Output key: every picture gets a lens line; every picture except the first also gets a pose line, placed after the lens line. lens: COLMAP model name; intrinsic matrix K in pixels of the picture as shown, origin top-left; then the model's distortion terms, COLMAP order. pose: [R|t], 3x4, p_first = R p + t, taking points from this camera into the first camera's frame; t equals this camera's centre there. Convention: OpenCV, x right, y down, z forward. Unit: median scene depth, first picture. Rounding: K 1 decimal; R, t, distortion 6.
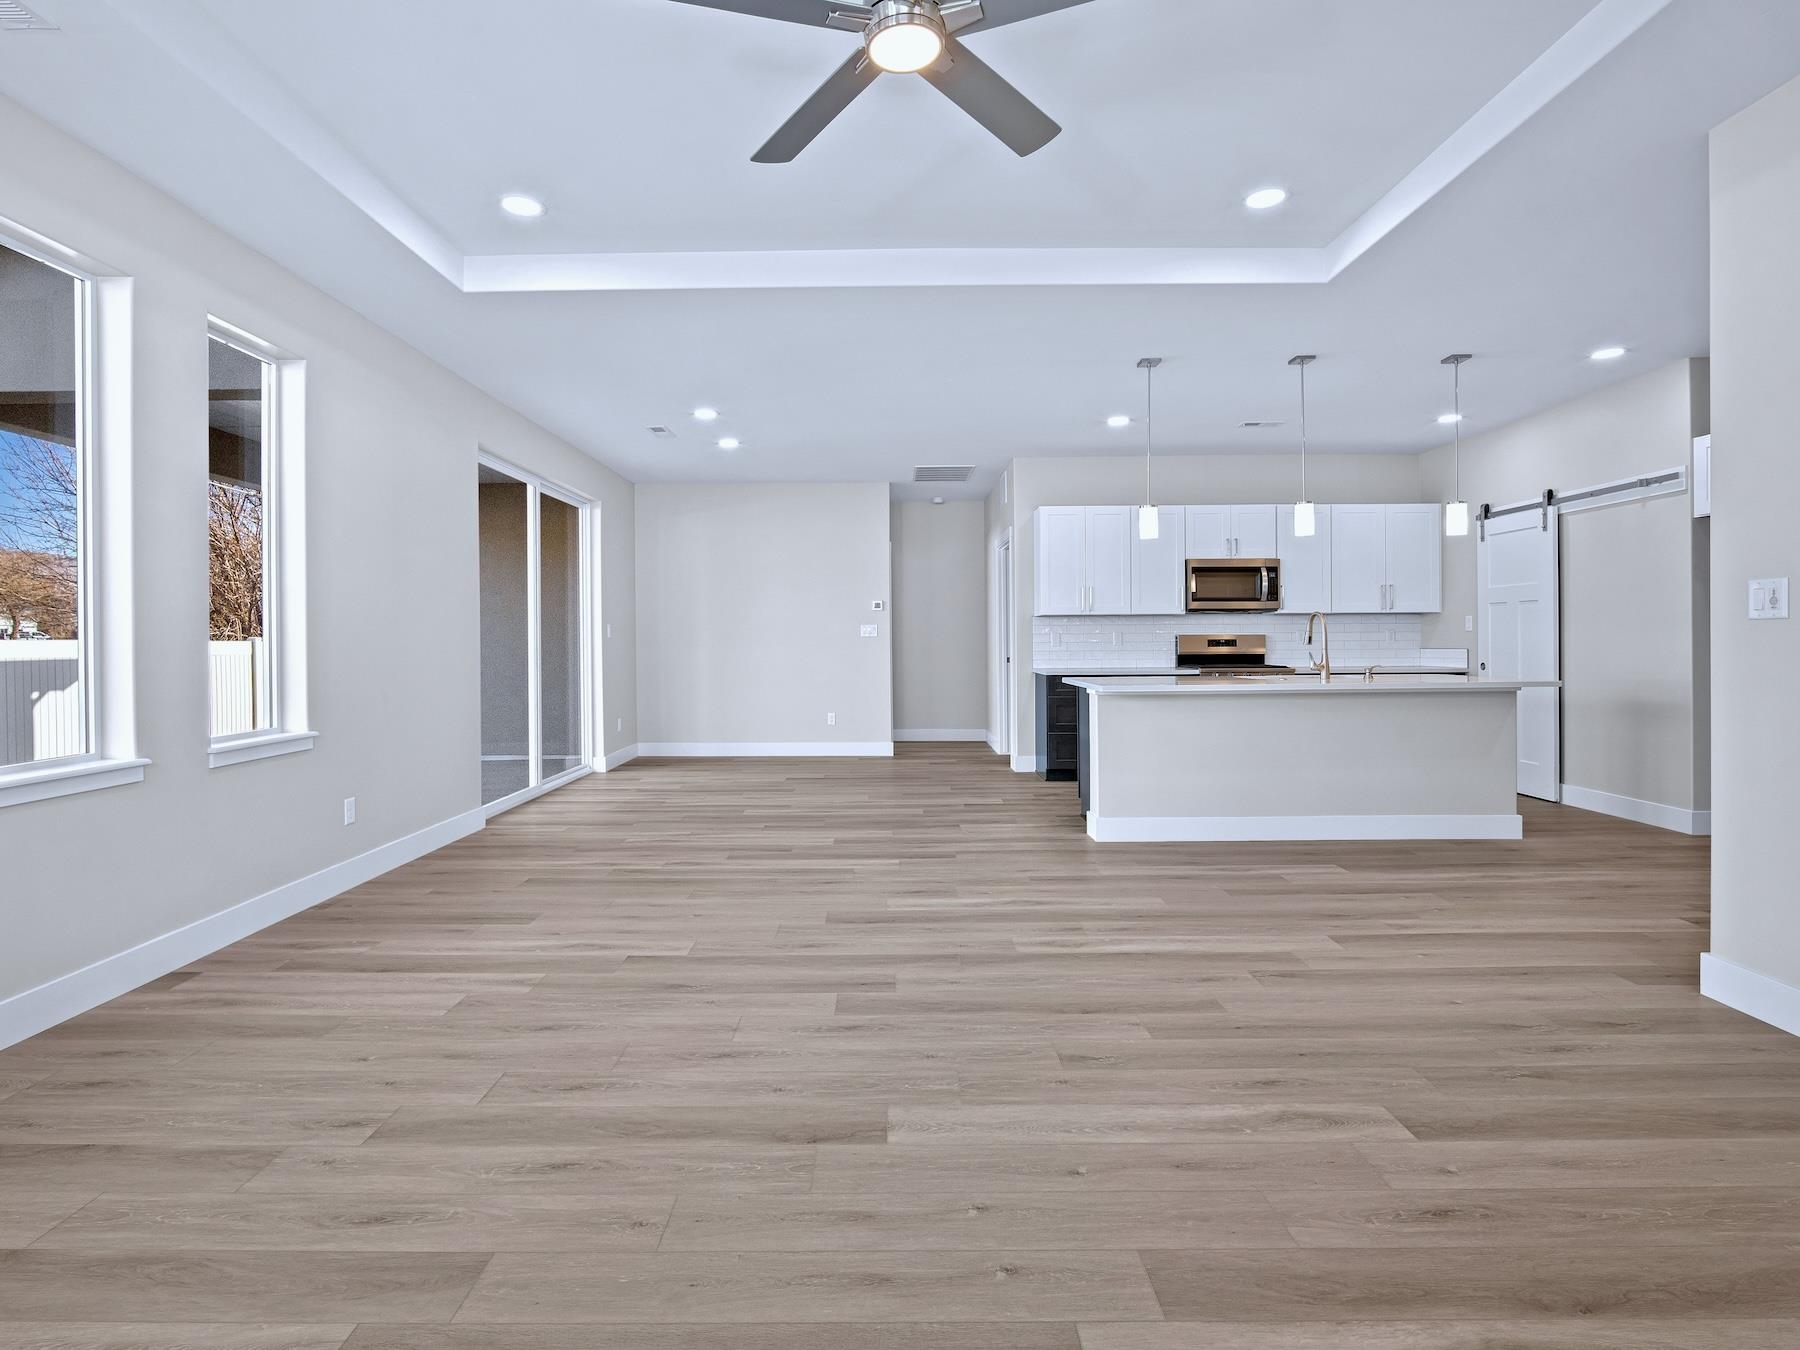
lens RADIAL K [[907.3, 0, 888.8], [0, 907.3, 660.8], [0, 0, 1]] dist [-0.009838, 0.000647]
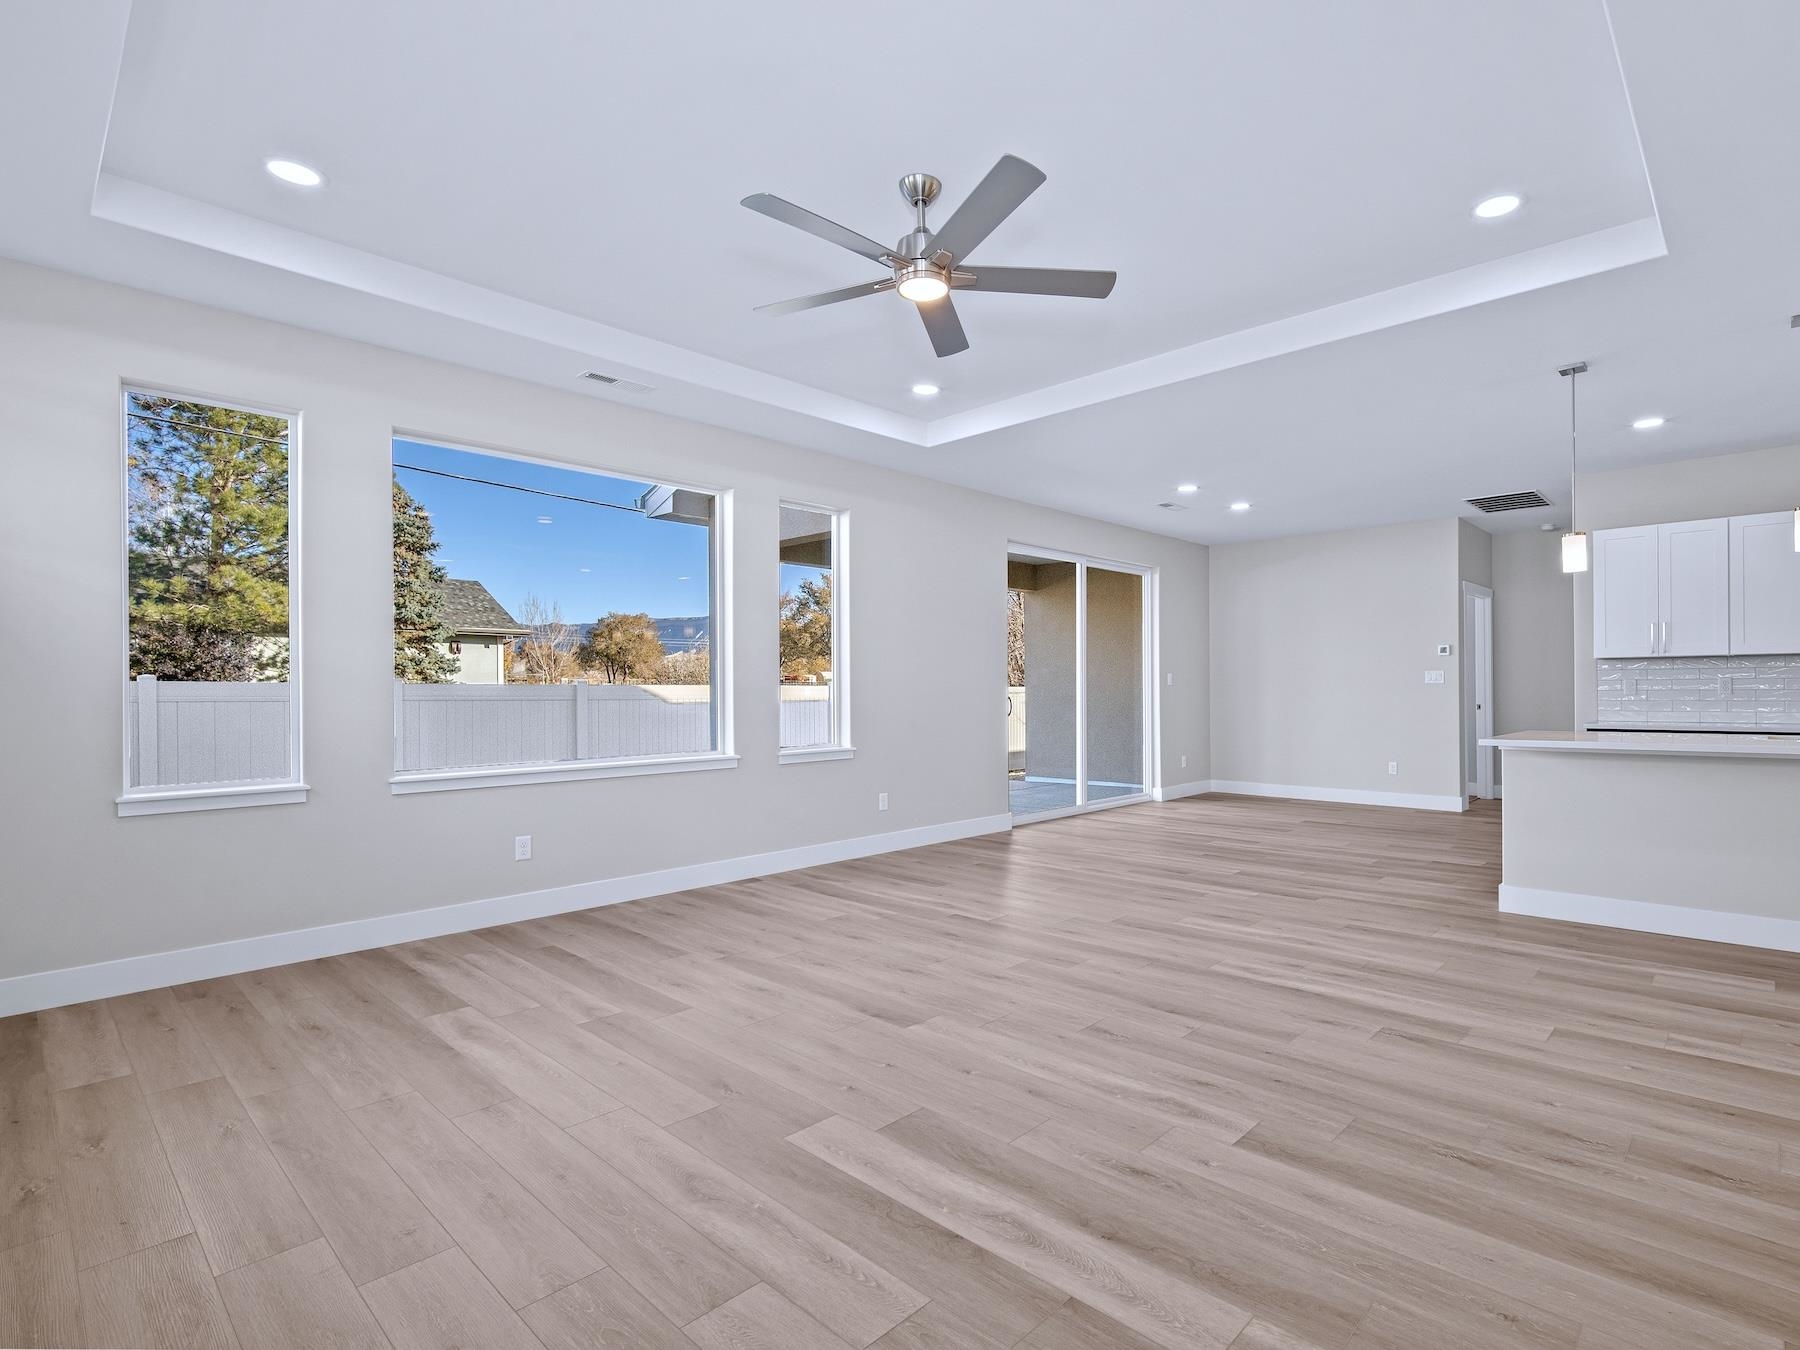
lens RADIAL K [[904.1, 0, 990.2], [0, 904.1, 702.6], [0, 0, 1]] dist [-0.011476, 0.000067]
pose [[0.750964, 0.011910, -0.660235, 0.530346], [-0.013827, 0.999902, 0.002310, -0.004868], [0.660198, 0.007394, 0.751055, -0.015209]]
